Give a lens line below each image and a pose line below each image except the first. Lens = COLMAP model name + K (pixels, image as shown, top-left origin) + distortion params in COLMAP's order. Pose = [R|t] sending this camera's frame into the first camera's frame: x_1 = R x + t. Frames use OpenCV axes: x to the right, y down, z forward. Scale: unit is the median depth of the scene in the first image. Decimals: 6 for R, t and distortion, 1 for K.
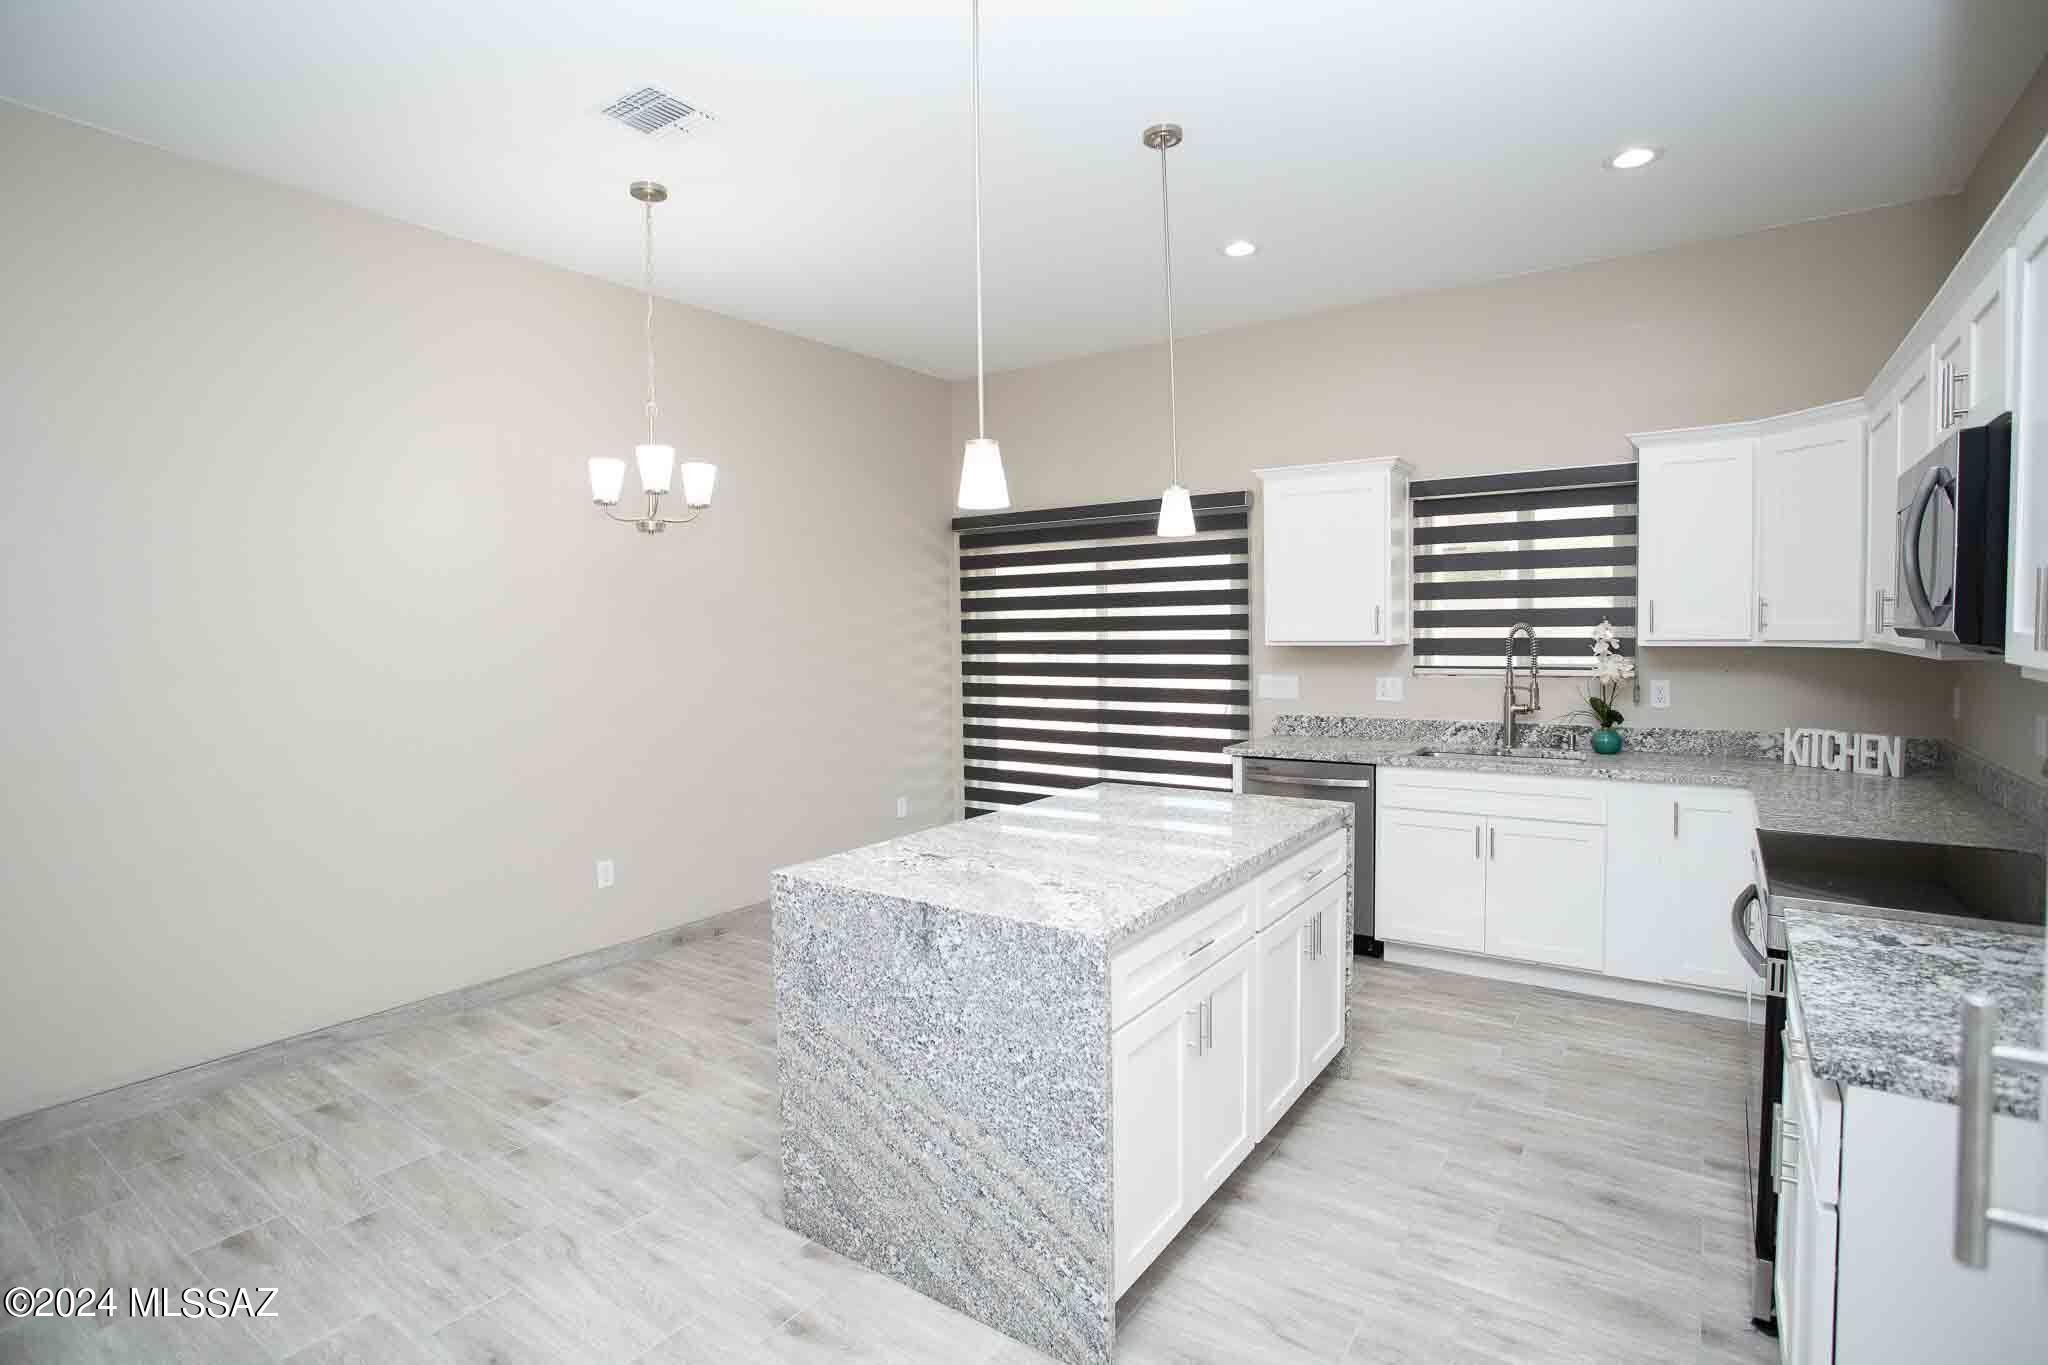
lens RADIAL K [[983.3, 0, 1027.2], [0, 983.3, 671.8], [0, 0, 1]] dist [-0.049135, 0.000182]
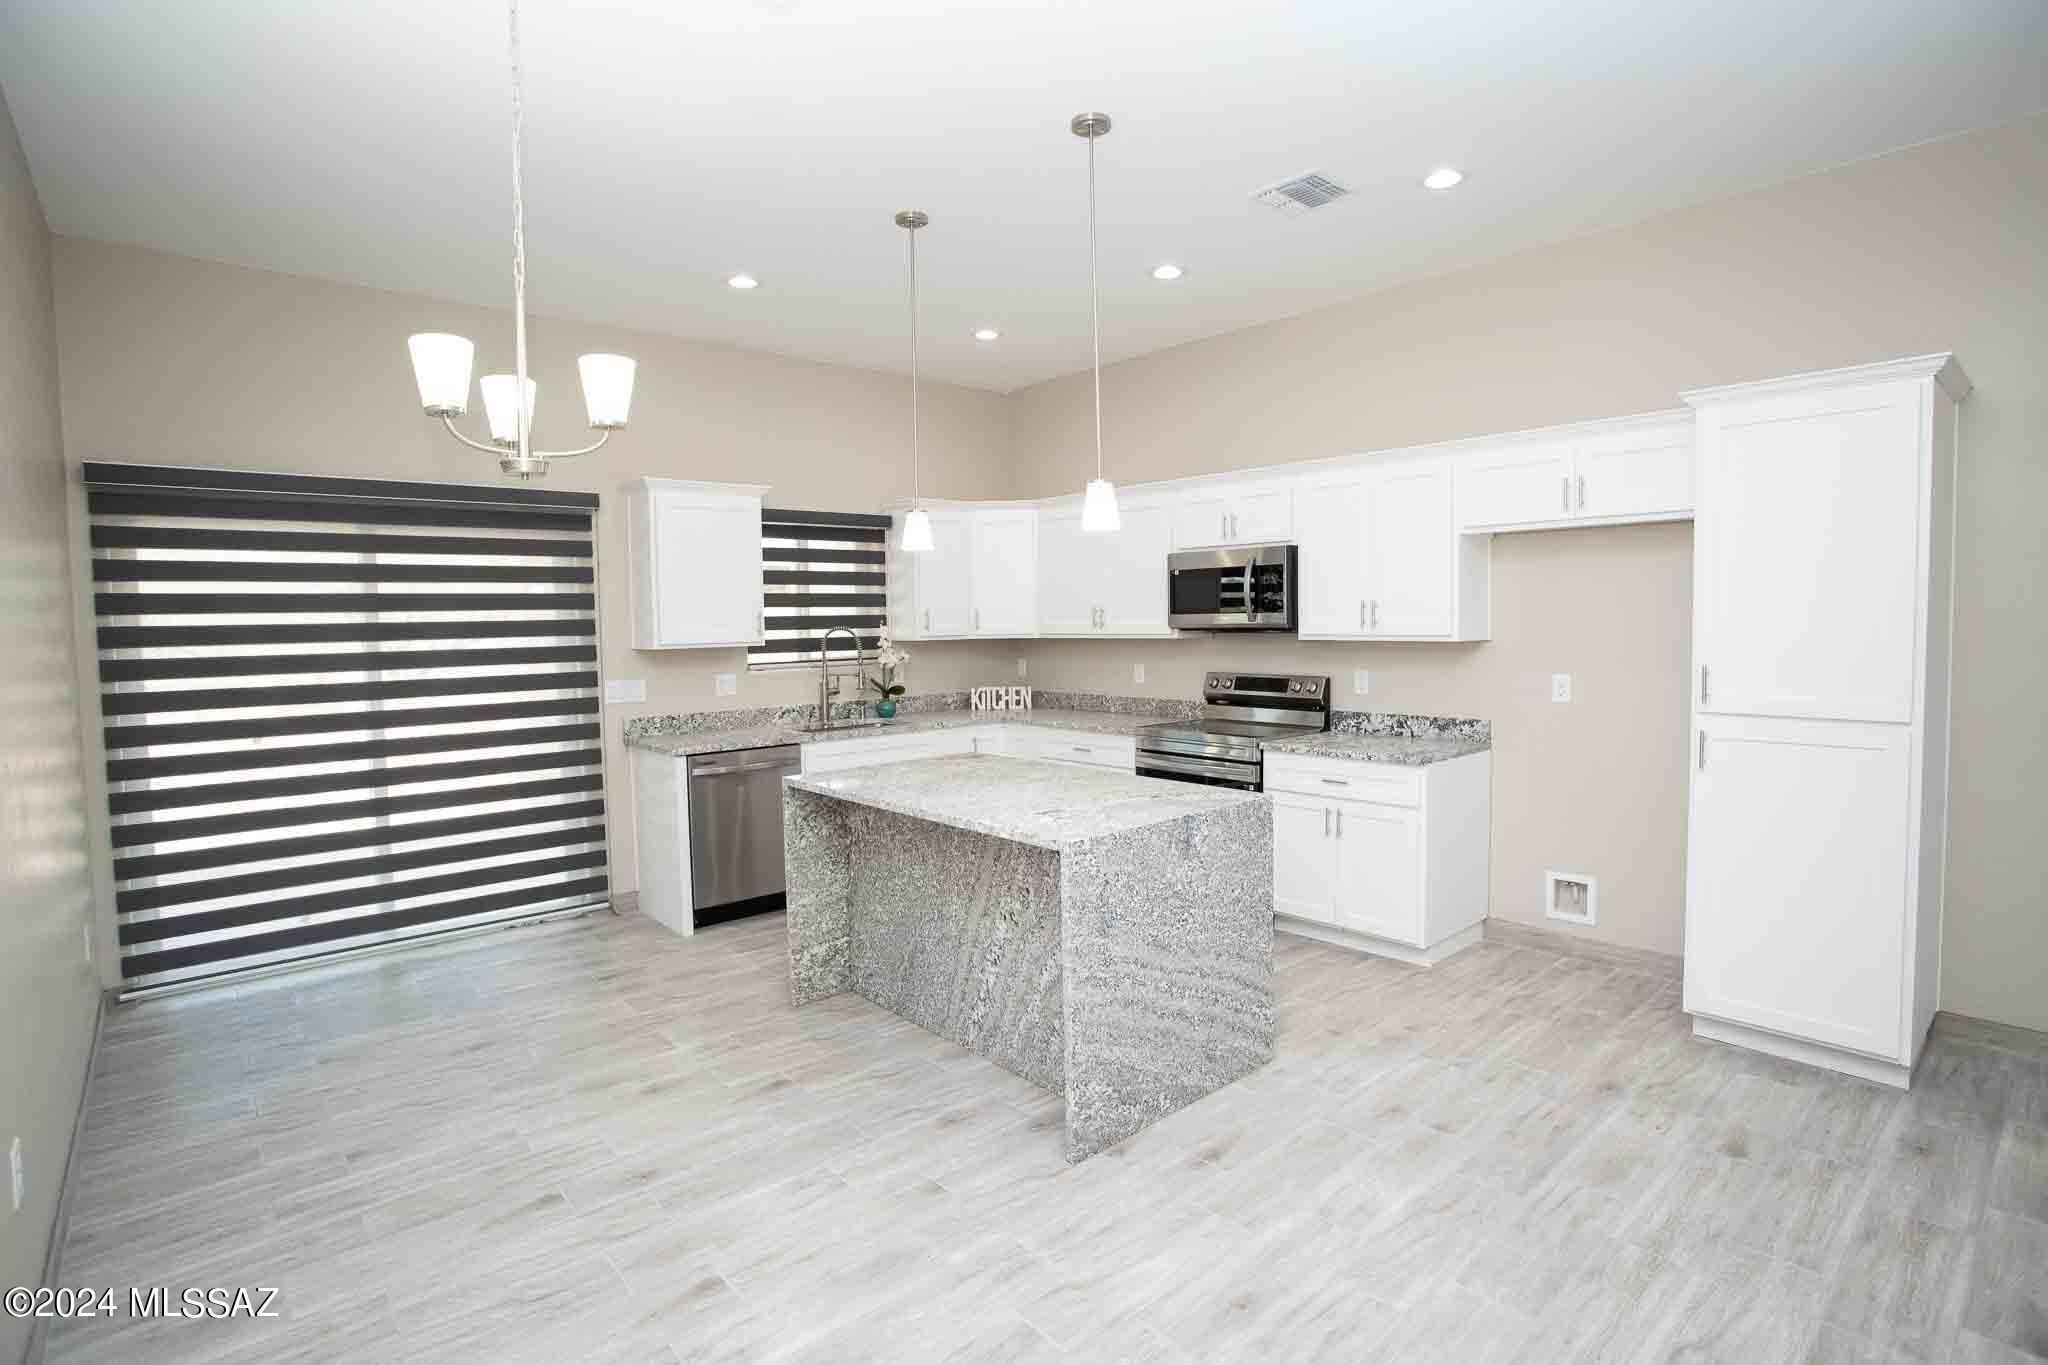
lens RADIAL K [[983.3, 0, 1026.2], [0, 983.3, 684.6], [0, 0, 1]] dist [-0.049135, 0.000182]
pose [[0.243623, -0.053633, 0.968386, -0.892222], [0.058379, 0.997470, 0.040557, -0.011959], [-0.968111, 0.046653, 0.246137, 0.517363]]
